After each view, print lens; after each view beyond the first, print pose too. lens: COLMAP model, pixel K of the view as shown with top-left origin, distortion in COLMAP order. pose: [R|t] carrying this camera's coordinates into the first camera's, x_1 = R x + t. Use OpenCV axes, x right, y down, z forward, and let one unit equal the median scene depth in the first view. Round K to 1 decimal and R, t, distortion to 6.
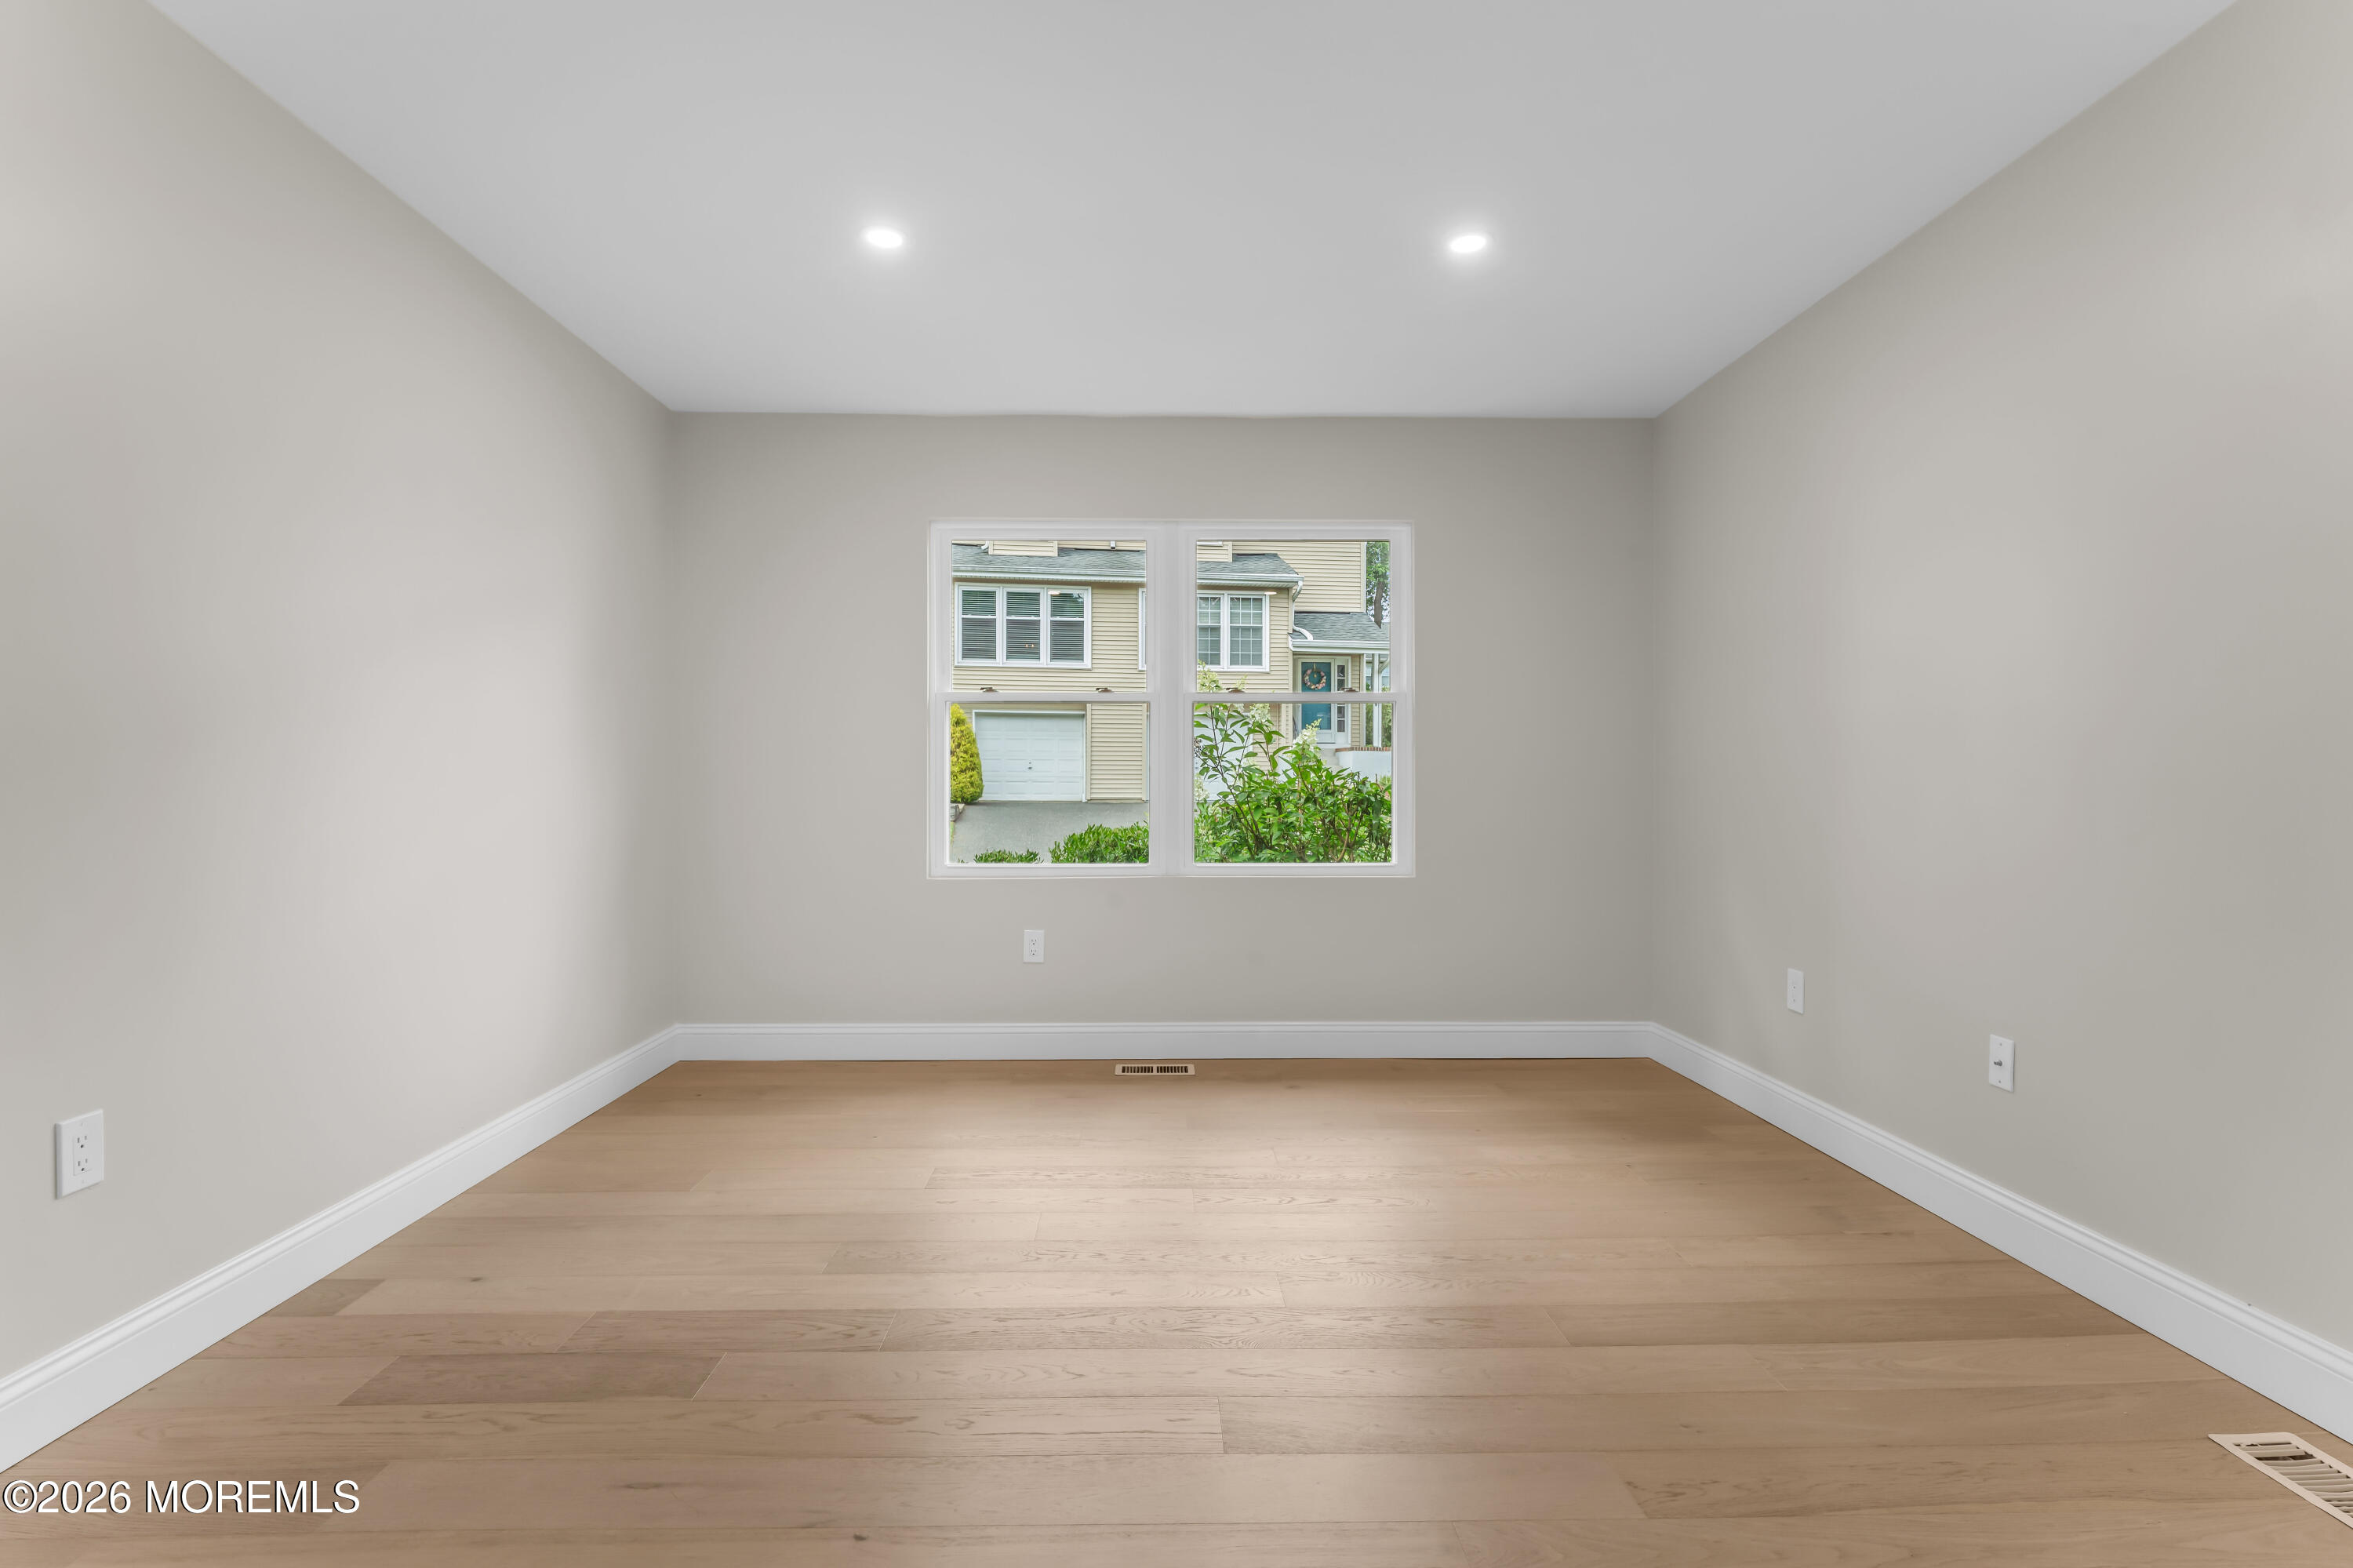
lens RADIAL K [[1139.3, 0, 1176.6], [0, 1139.3, 785.5], [0, 0, 1]] dist [0.004105, -0.000470]
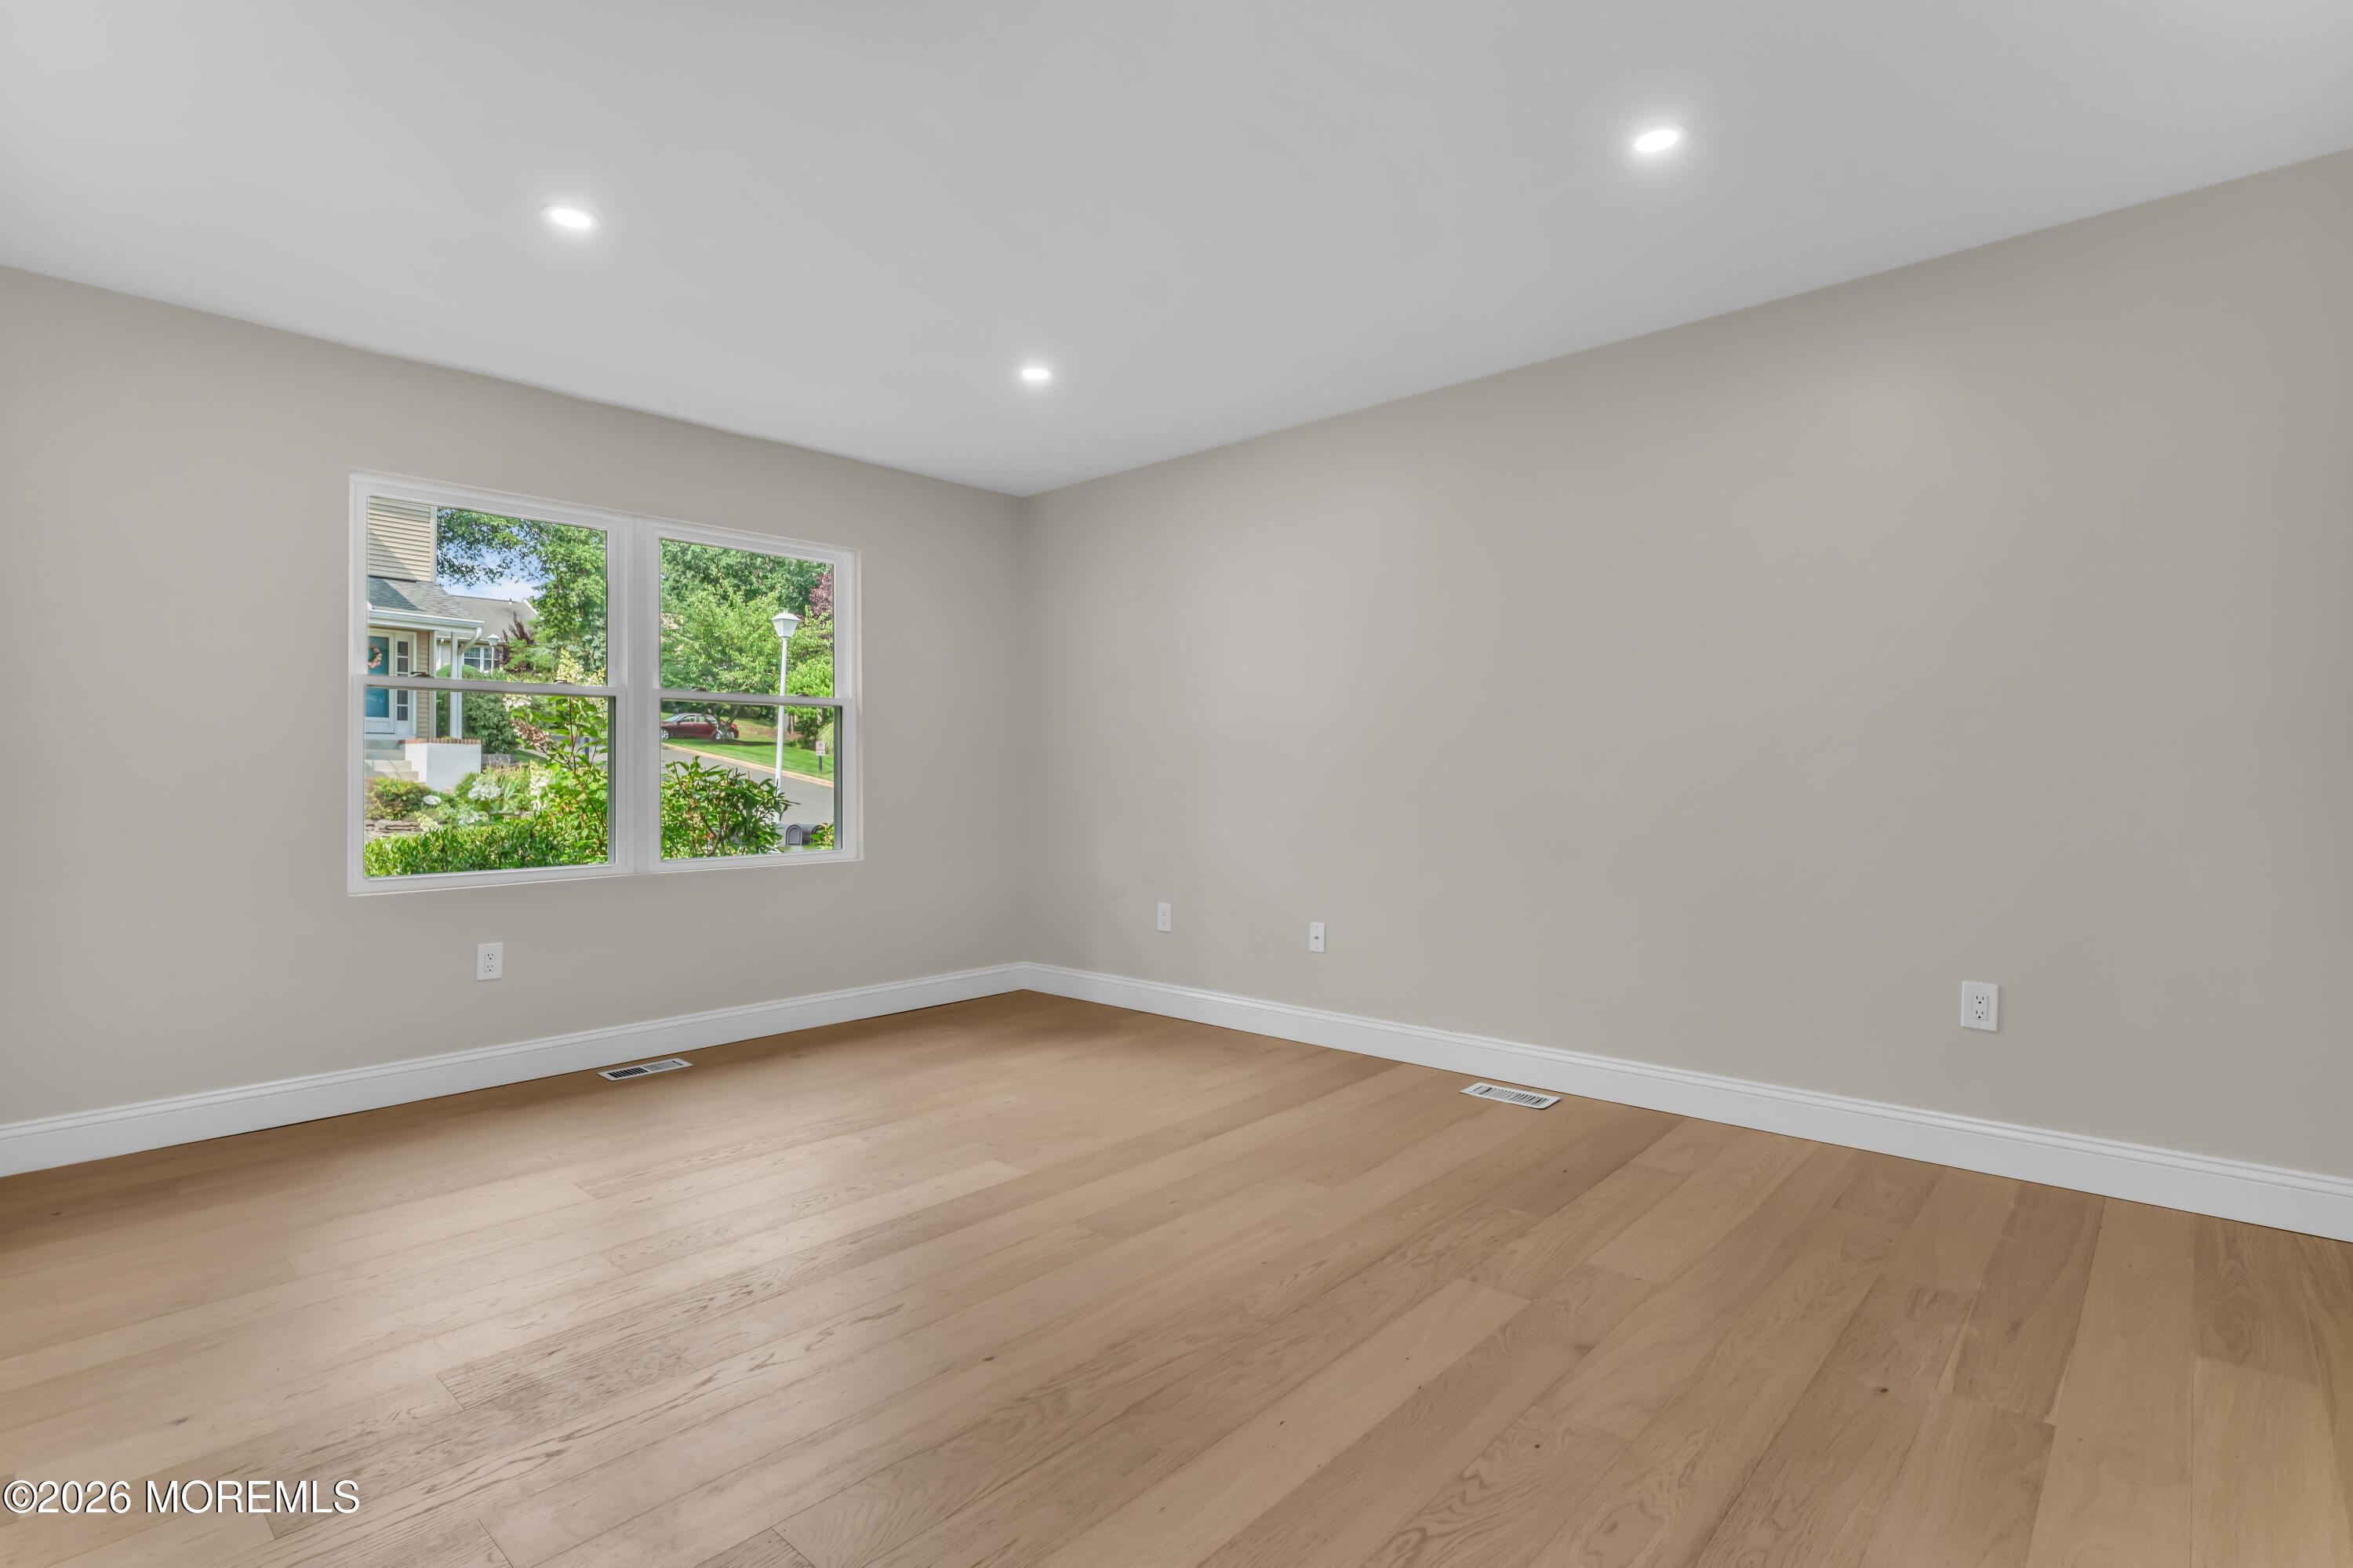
lens RADIAL K [[1139.3, 0, 1170.9], [0, 1139.3, 776.8], [0, 0, 1]] dist [0.004105, -0.000470]
pose [[0.690871, -0.006253, 0.722951, -0.409188], [0.008918, 0.999960, 0.000127, -0.001341], [-0.722923, 0.006360, 0.690899, -0.019743]]
